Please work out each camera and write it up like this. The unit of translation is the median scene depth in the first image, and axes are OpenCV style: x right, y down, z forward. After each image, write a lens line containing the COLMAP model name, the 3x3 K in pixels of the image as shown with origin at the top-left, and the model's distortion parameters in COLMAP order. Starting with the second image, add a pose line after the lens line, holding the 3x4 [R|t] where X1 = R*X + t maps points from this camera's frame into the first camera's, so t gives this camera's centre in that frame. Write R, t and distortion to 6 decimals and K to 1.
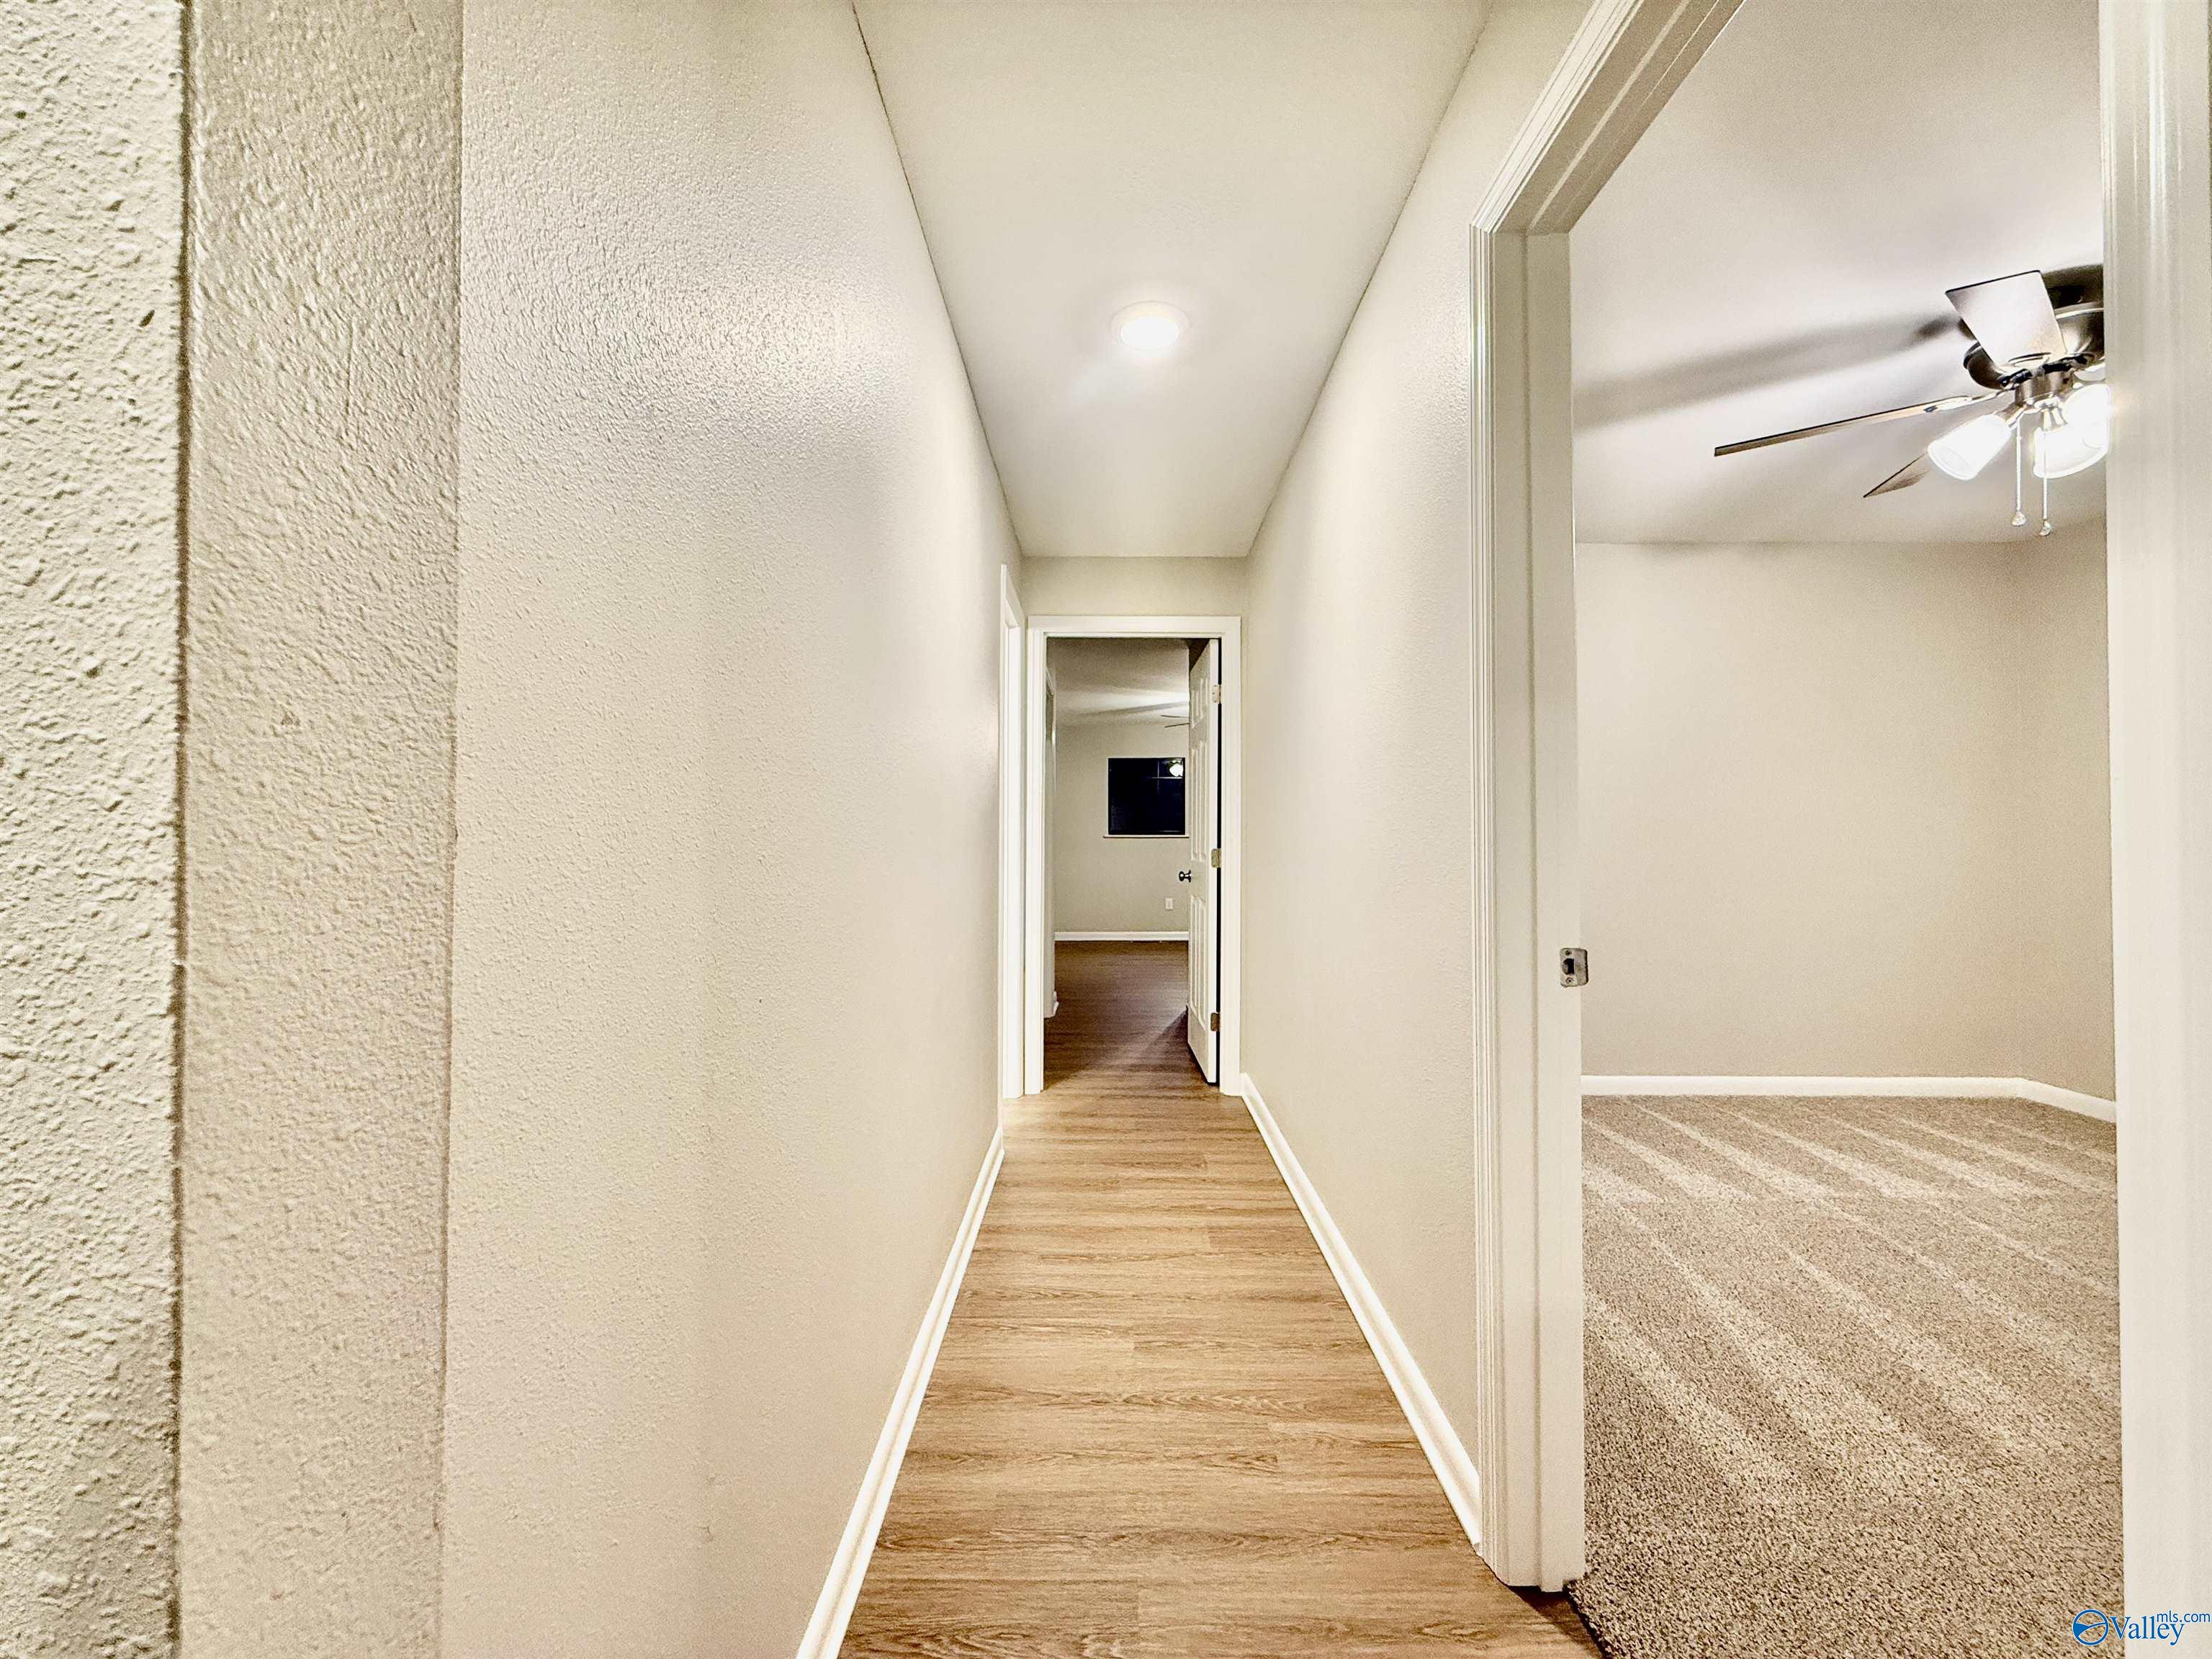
lens RADIAL K [[878.2, 0, 1092.9], [0, 878.2, 835.7], [0, 0, 1]] dist [-0.001669, 0.000837]
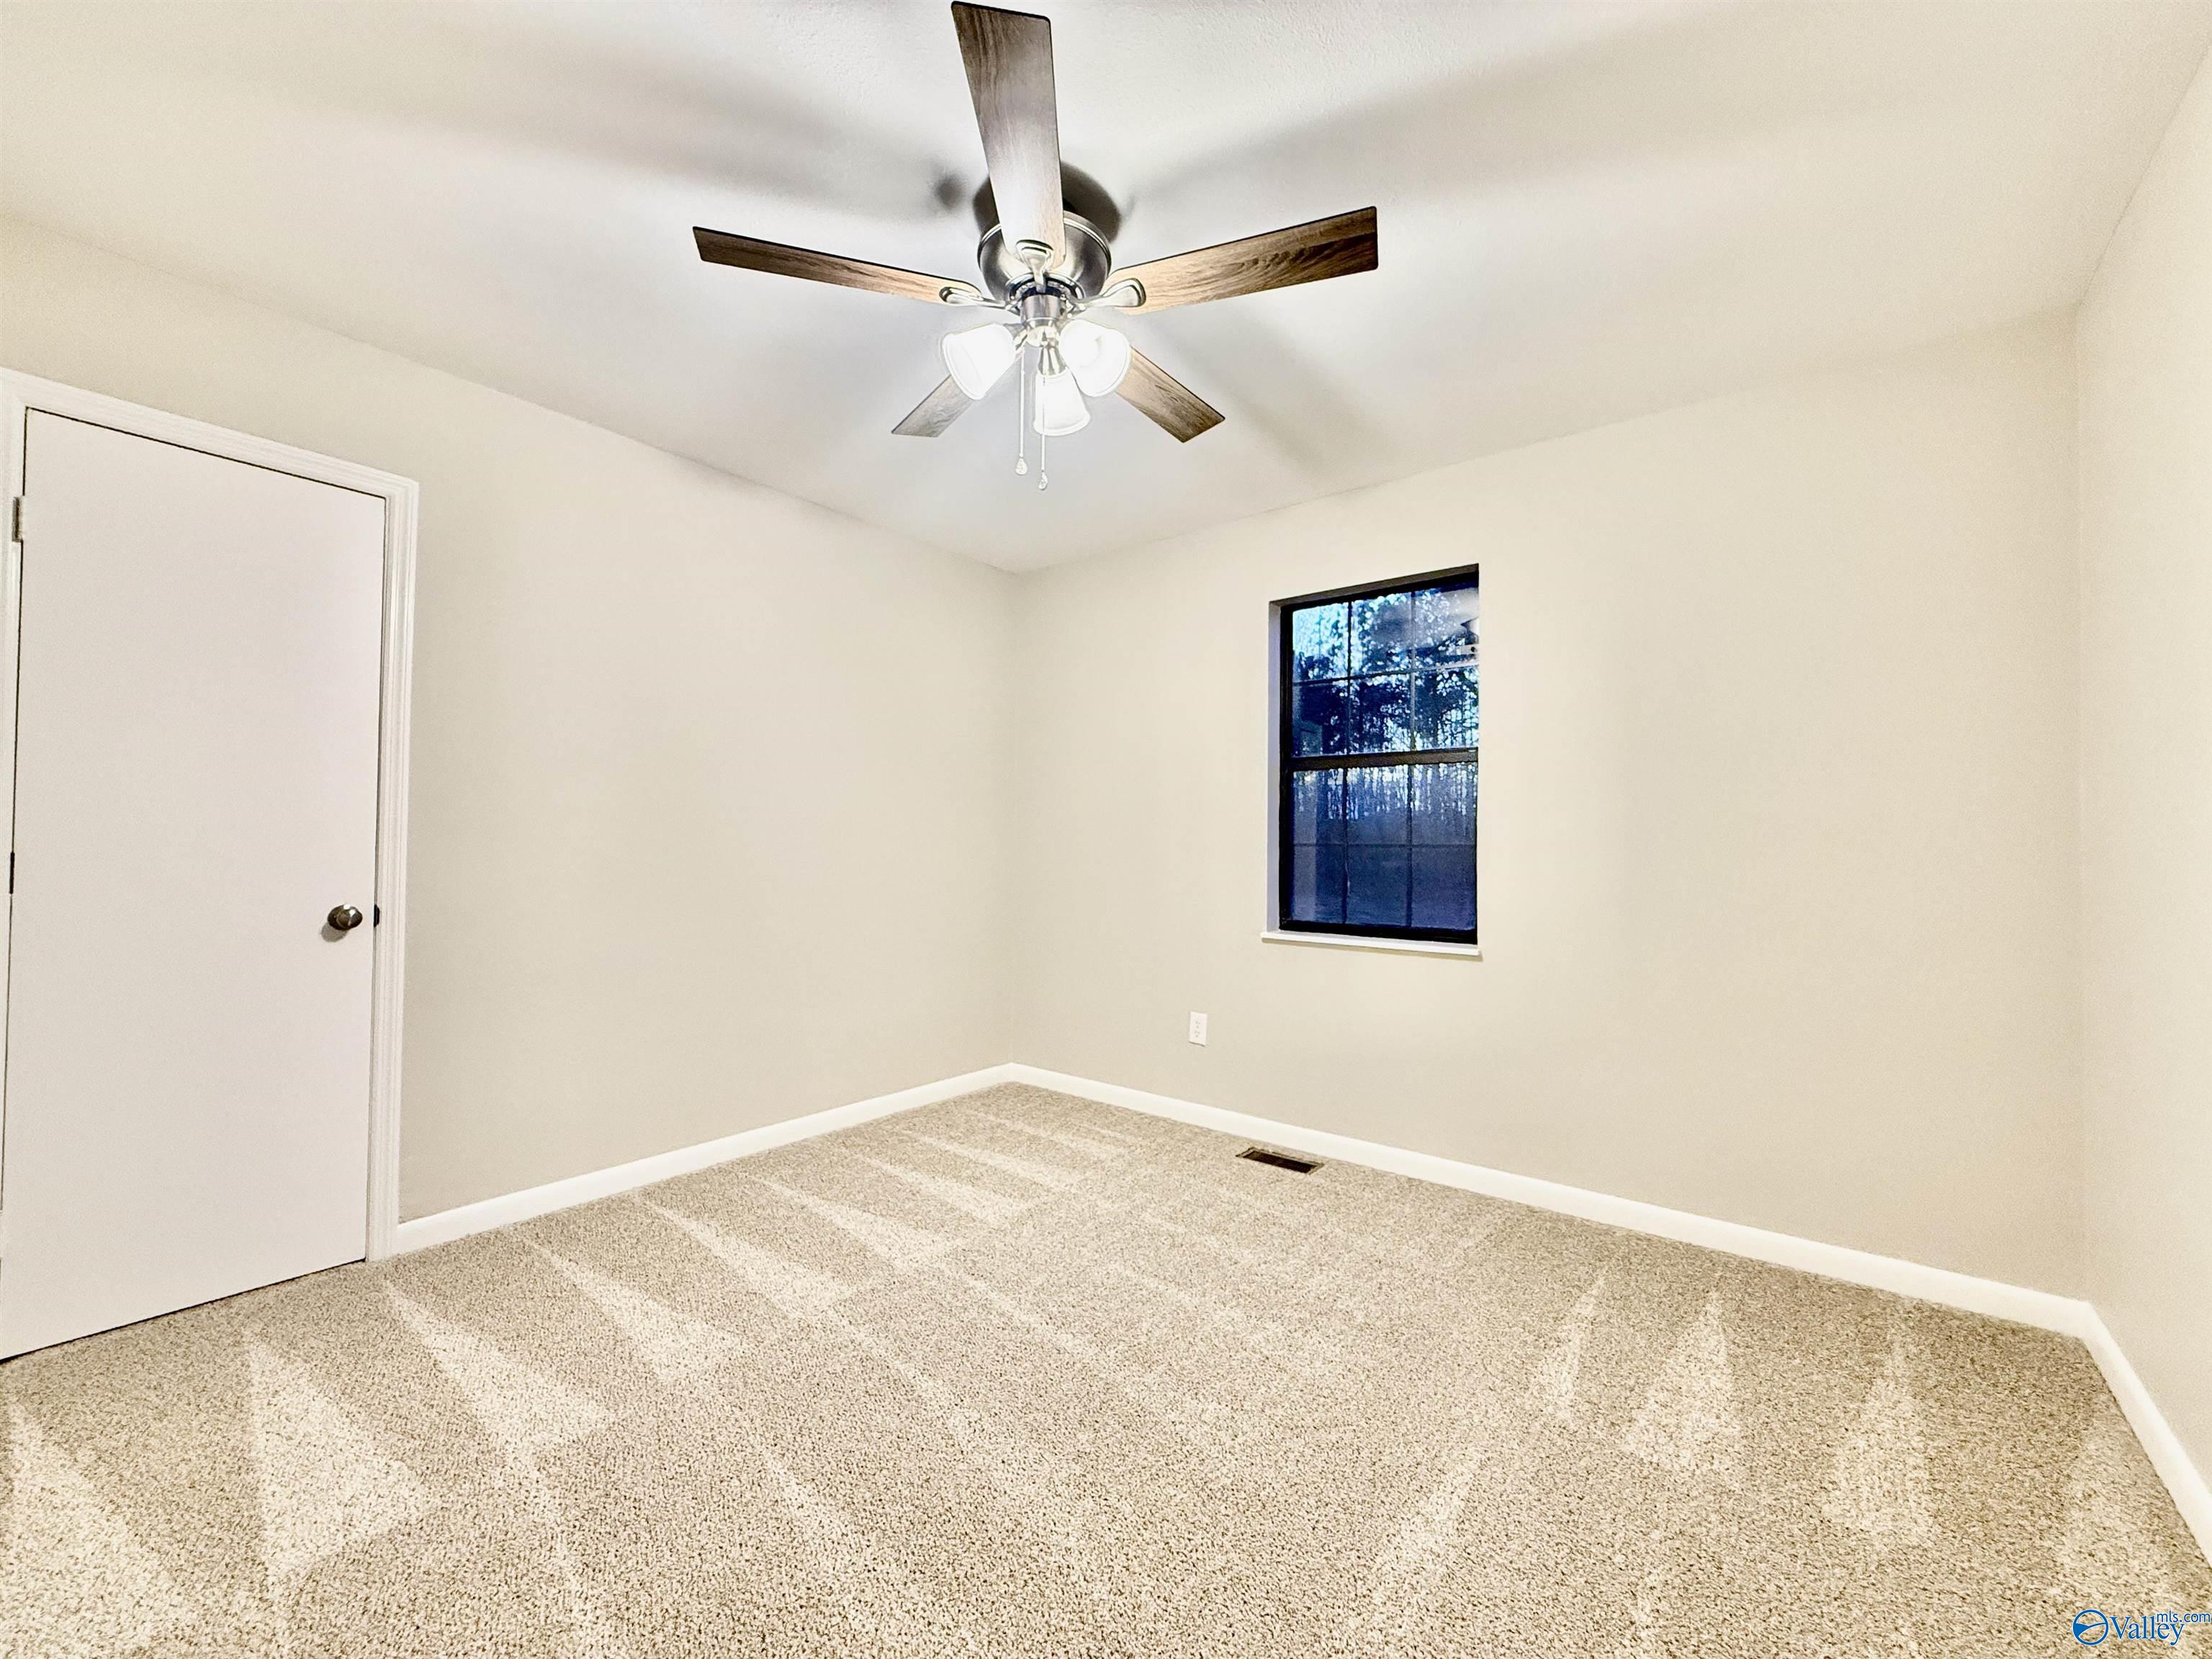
lens RADIAL K [[878.2, 0, 1095.7], [0, 878.2, 824.5], [0, 0, 1]] dist [-0.001669, 0.000837]
pose [[0.616676, 0.025555, 0.786802, 0.350217], [-0.013626, 0.999670, -0.021789, 0.002929], [-0.787099, 0.002716, 0.616821, 0.334949]]
